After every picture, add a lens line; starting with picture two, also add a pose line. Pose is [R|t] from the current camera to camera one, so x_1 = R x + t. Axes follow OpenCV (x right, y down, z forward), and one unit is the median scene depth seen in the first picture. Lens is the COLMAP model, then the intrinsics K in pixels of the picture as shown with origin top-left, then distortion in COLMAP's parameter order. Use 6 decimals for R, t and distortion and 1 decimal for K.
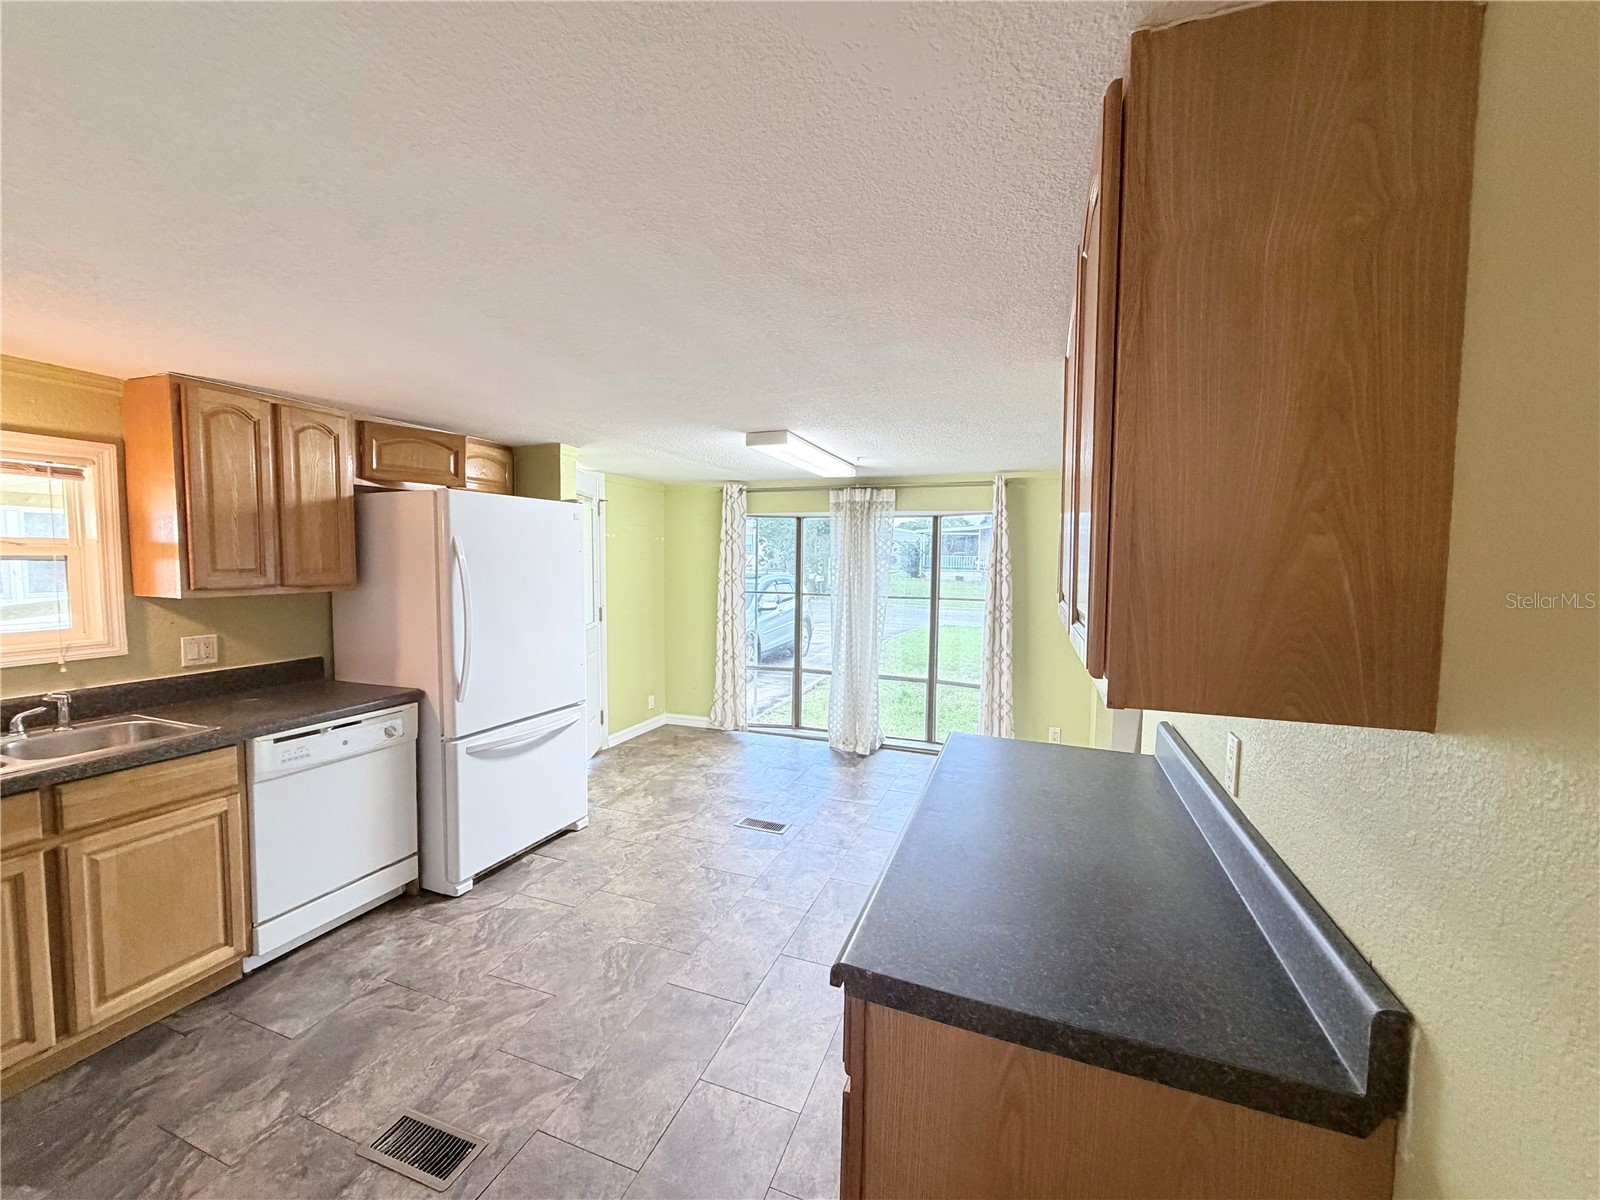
lens RADIAL K [[636.8, 0, 800.7], [0, 636.8, 599.1], [0, 0, 1]] dist [-0.001439, 0.000354]
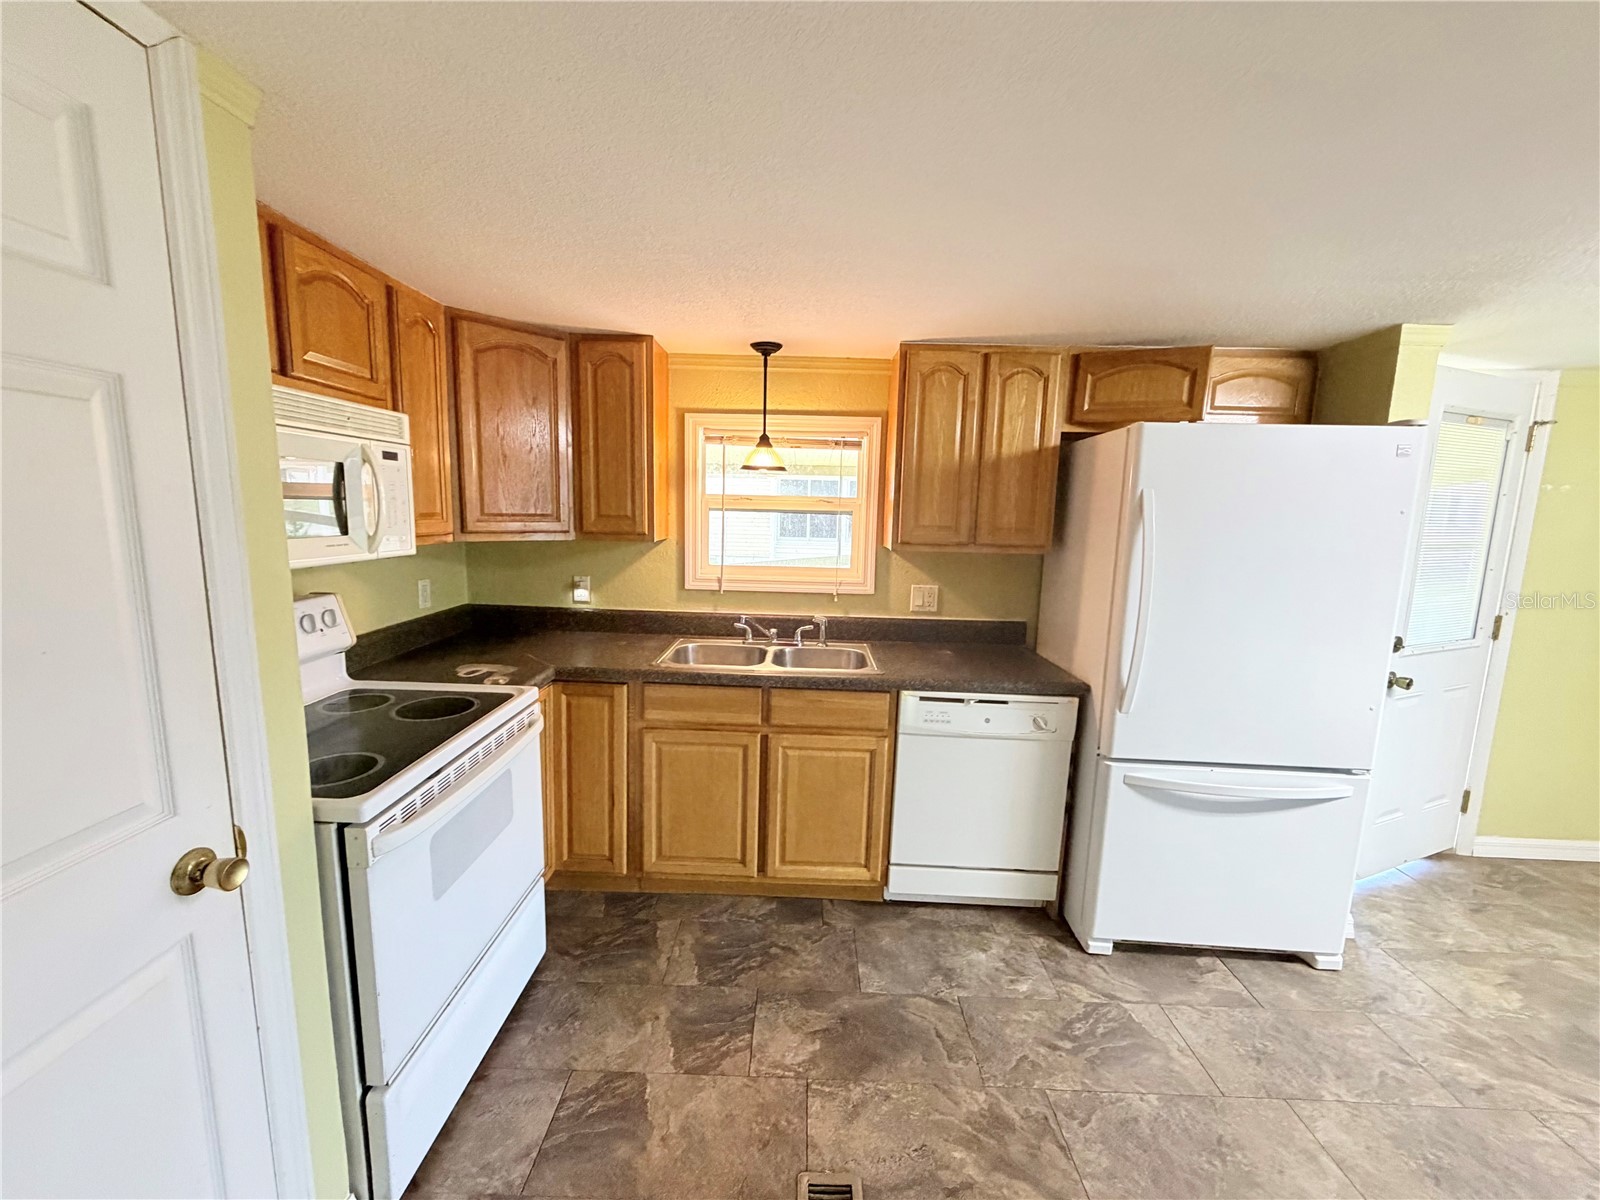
lens RADIAL K [[636.8, 0, 790.6], [0, 636.8, 598.6], [0, 0, 1]] dist [-0.001439, 0.000354]
pose [[0.323895, 0.132256, -0.936803, 0.019715], [-0.083948, 0.990293, 0.110783, -0.022140], [0.942361, 0.042761, 0.331853, 0.398693]]
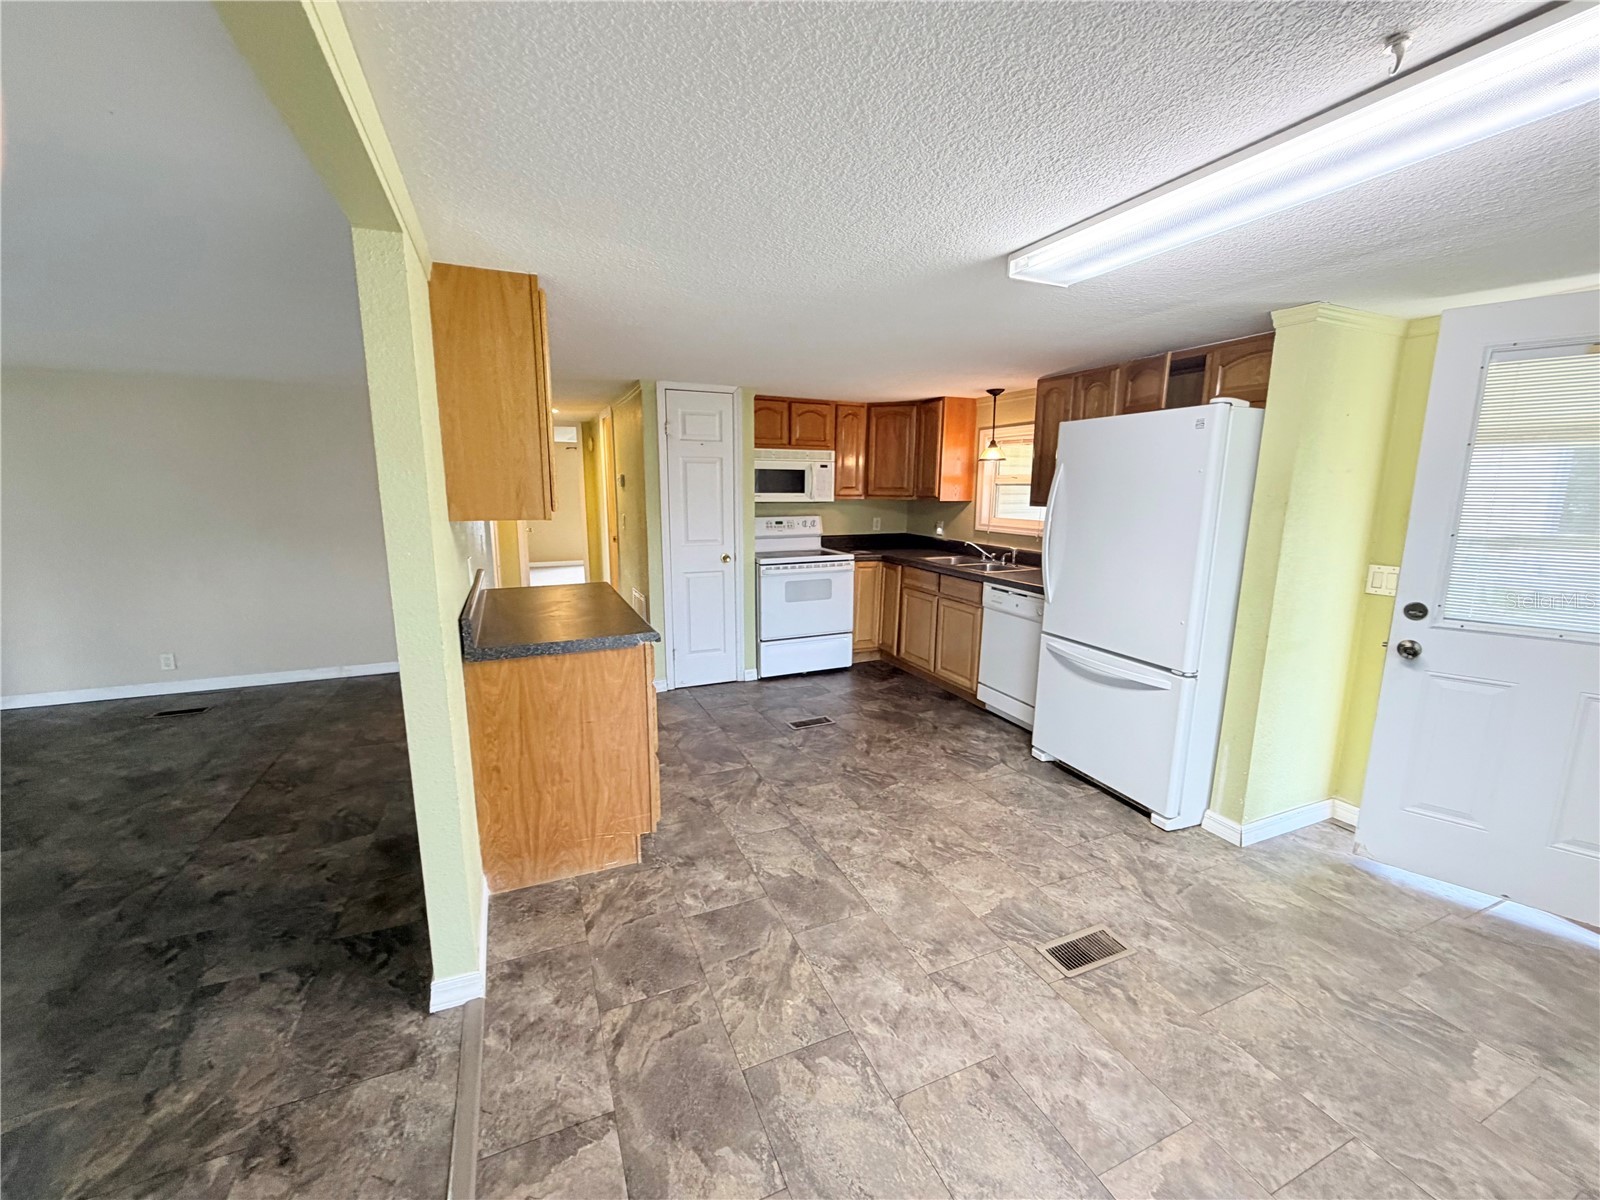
lens RADIAL K [[636.8, 0, 794.0], [0, 636.8, 607.9], [0, 0, 1]] dist [-0.001439, 0.000354]
pose [[-0.723879, 0.113070, -0.680599, 0.663590], [-0.062117, 0.971792, 0.227513, -0.077188], [0.687125, 0.206968, -0.696436, 1.585496]]
